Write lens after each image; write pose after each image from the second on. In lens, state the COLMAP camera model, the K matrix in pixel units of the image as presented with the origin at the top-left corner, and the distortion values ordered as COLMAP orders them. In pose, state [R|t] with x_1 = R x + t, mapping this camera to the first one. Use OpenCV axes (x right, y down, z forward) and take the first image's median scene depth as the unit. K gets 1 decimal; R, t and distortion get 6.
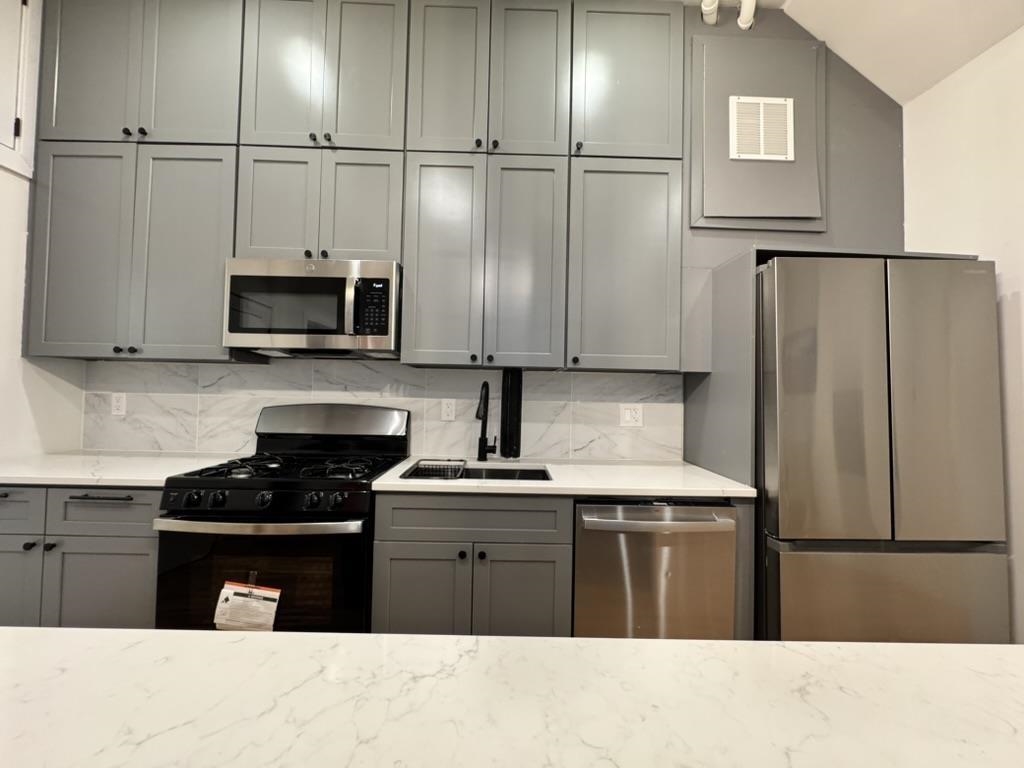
lens RADIAL K [[406.8, 0, 511.3], [0, 406.8, 382.0], [0, 0, 1]] dist [-0.002709, 0.000100]
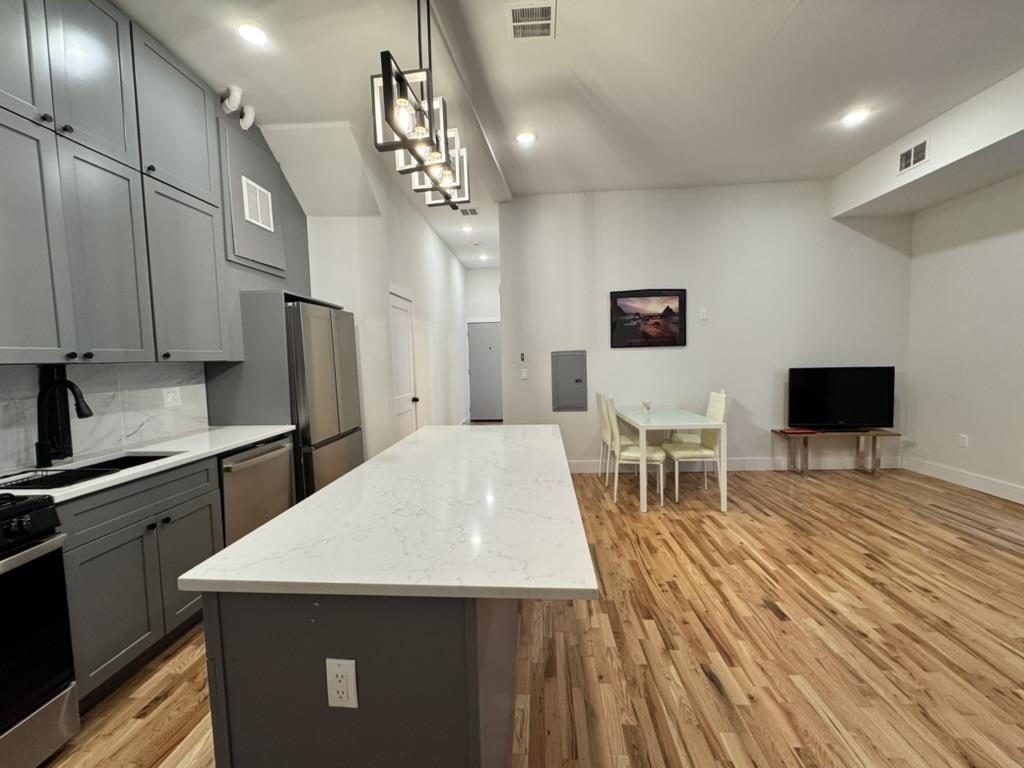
lens RADIAL K [[406.8, 0, 511.3], [0, 406.8, 382.0], [0, 0, 1]] dist [-0.002709, 0.000100]
pose [[0.074628, -0.087581, 0.993358, -0.940896], [-0.001561, 0.996124, 0.087942, -0.081002], [-0.997210, -0.008113, 0.074202, -0.104479]]
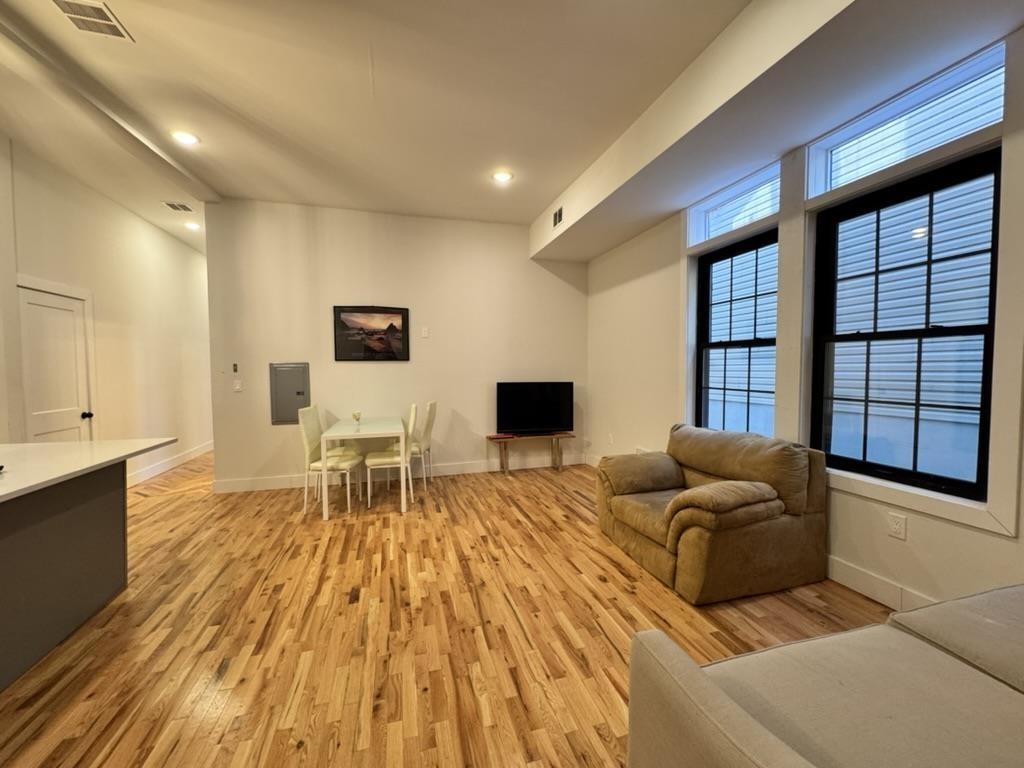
lens RADIAL K [[407.2, 0, 512.2], [0, 407.2, 385.6], [0, 0, 1]] dist [-0.002339, 0.000144]
pose [[-0.268565, -0.062988, 0.961200, -1.134847], [-0.030299, 0.997918, 0.056928, -0.094429], [-0.962785, -0.013835, -0.269915, -0.879900]]
